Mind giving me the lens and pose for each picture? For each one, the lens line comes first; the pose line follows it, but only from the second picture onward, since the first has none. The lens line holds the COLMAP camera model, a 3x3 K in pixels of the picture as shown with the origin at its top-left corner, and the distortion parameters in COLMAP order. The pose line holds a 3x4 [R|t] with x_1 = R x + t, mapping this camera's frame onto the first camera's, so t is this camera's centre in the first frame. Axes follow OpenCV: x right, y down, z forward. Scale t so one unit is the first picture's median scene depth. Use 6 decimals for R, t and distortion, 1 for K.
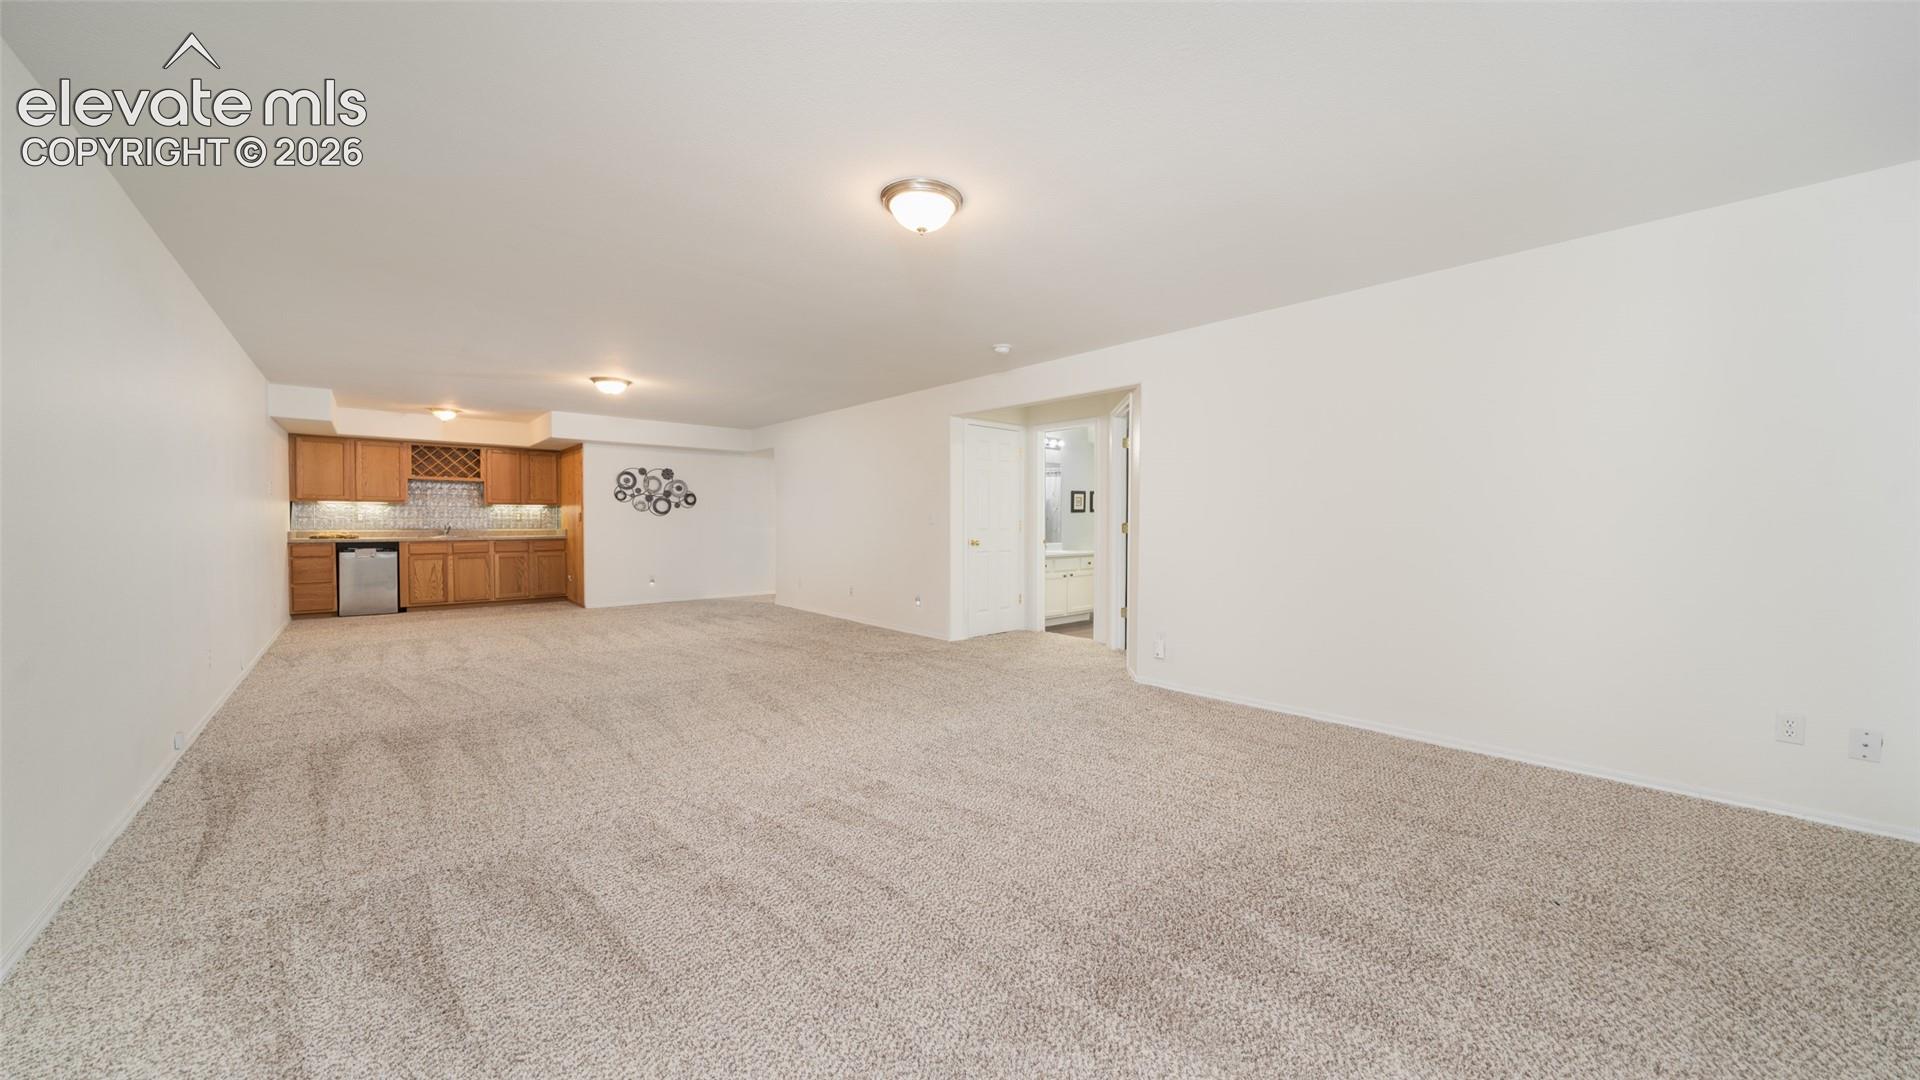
lens RADIAL K [[670.4, 0, 990.1], [0, 670.4, 535.5], [0, 0, 1]] dist [-0.003049, -0.000286]
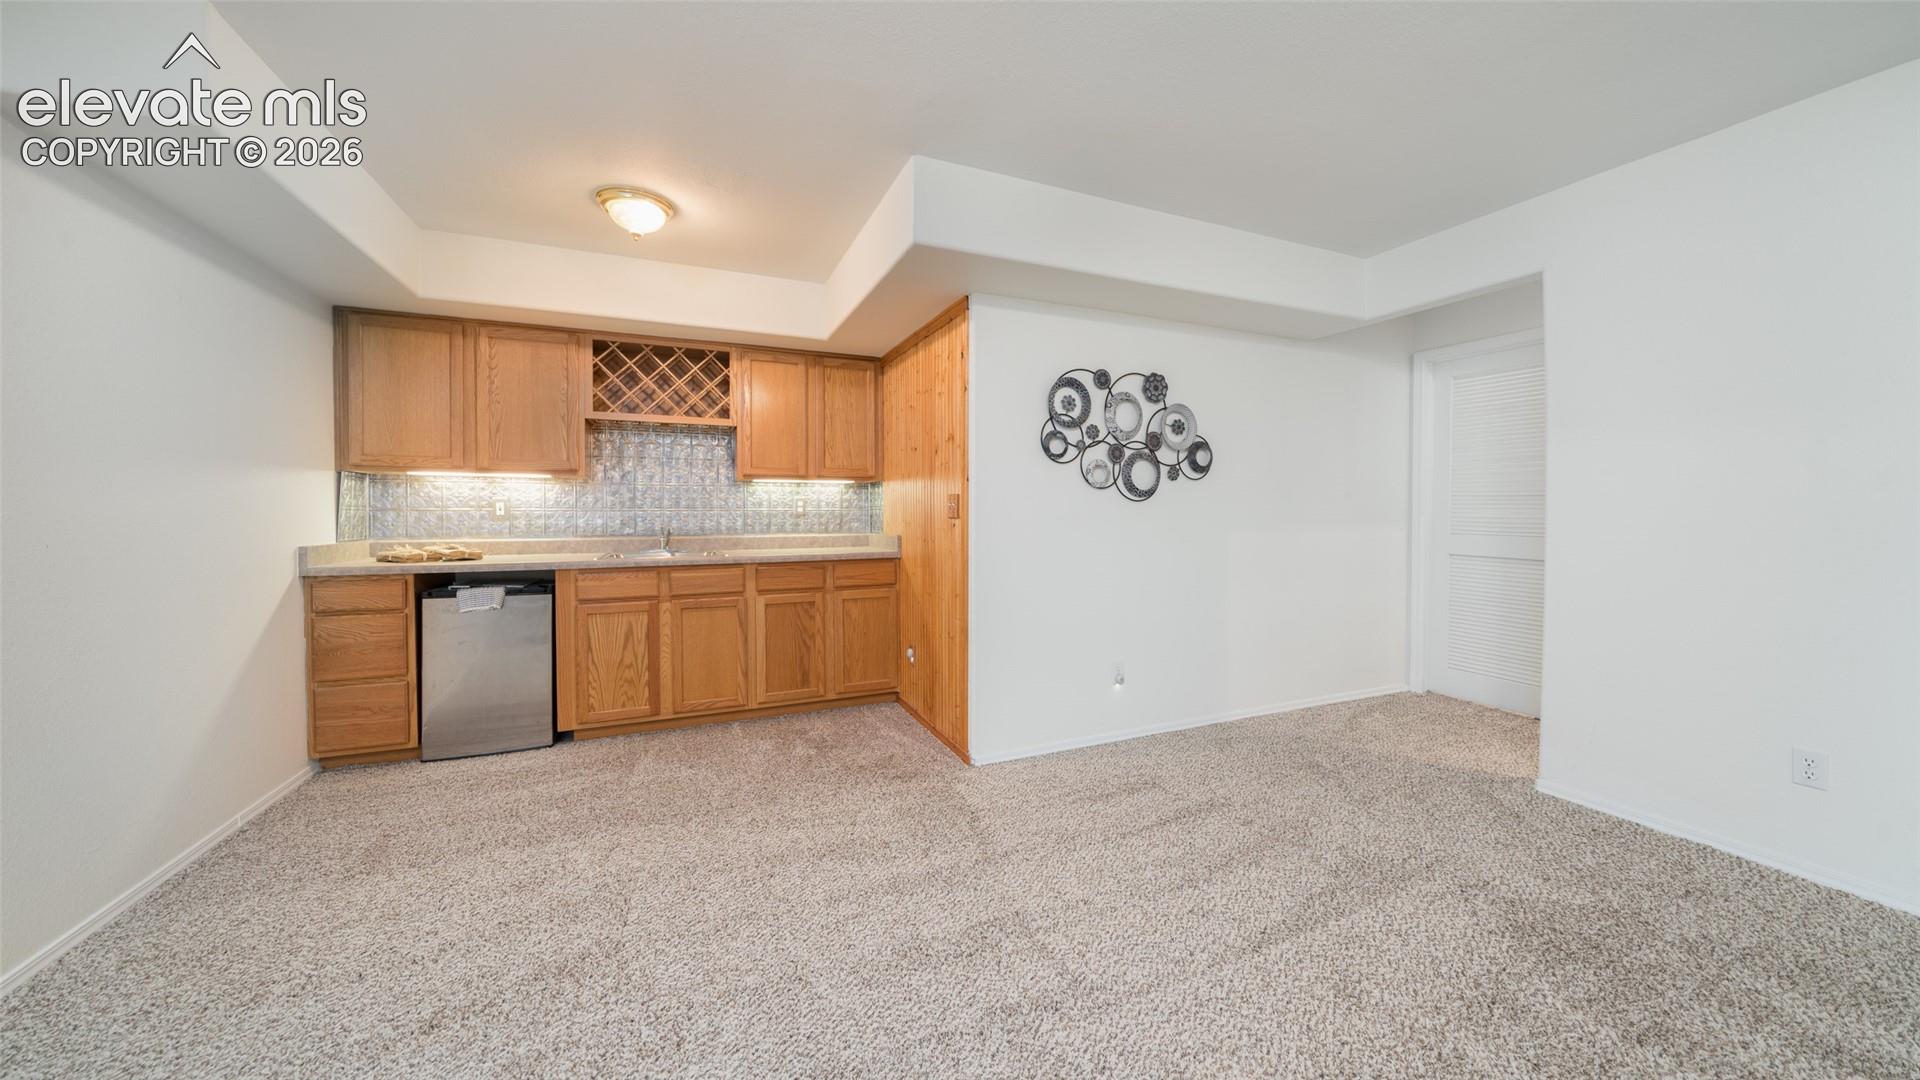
lens RADIAL K [[670.4, 0, 966.9], [0, 670.4, 527.0], [0, 0, 1]] dist [-0.003049, -0.000286]
pose [[0.944321, 0.004774, -0.328990, -0.480577], [-0.003619, 0.999985, 0.004121, -0.017607], [0.329005, -0.002701, 0.944324, 0.650647]]
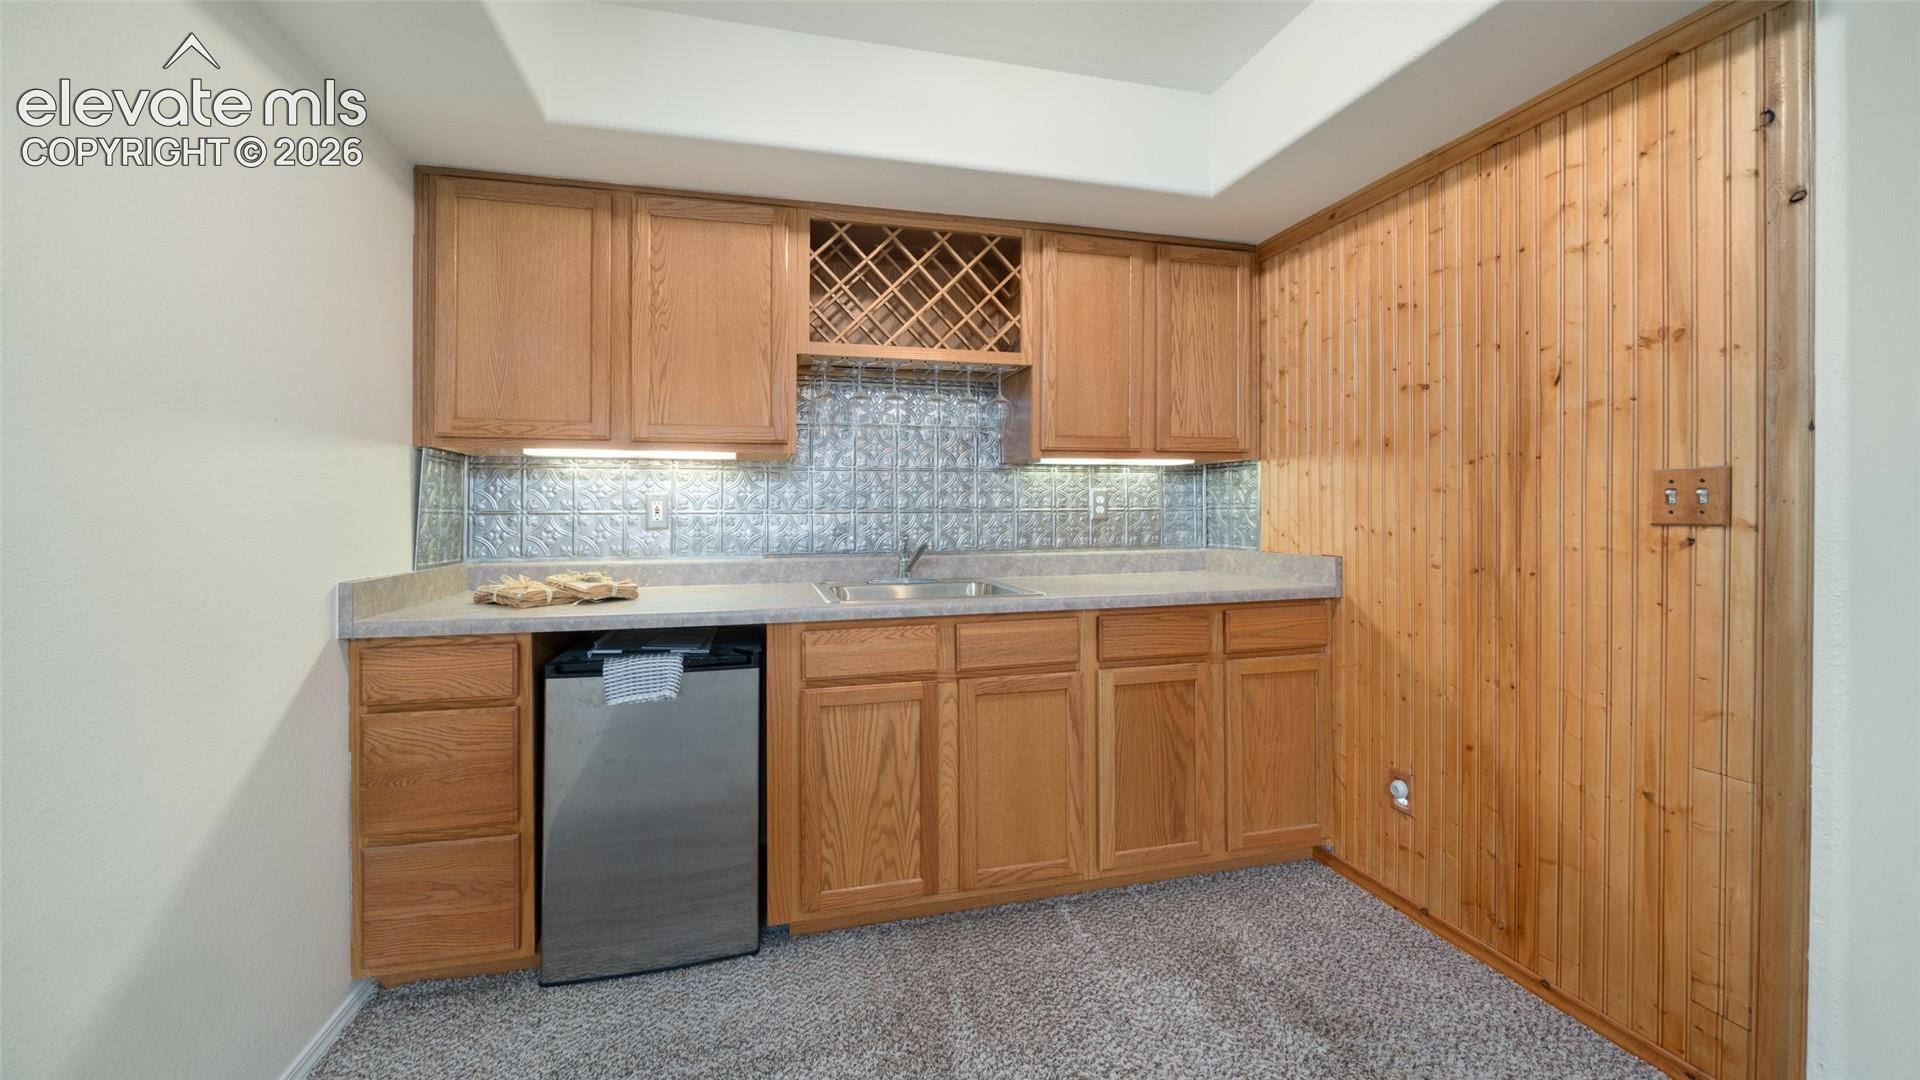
lens RADIAL K [[730.5, 0, 948.3], [0, 730.5, 510.4], [0, 0, 1]] dist [-0.004044, 0.000033]
pose [[0.875943, -0.009242, -0.482326, -0.665724], [-0.001180, 0.999772, -0.021300, -0.020578], [0.482413, 0.019227, 0.875733, 0.761334]]
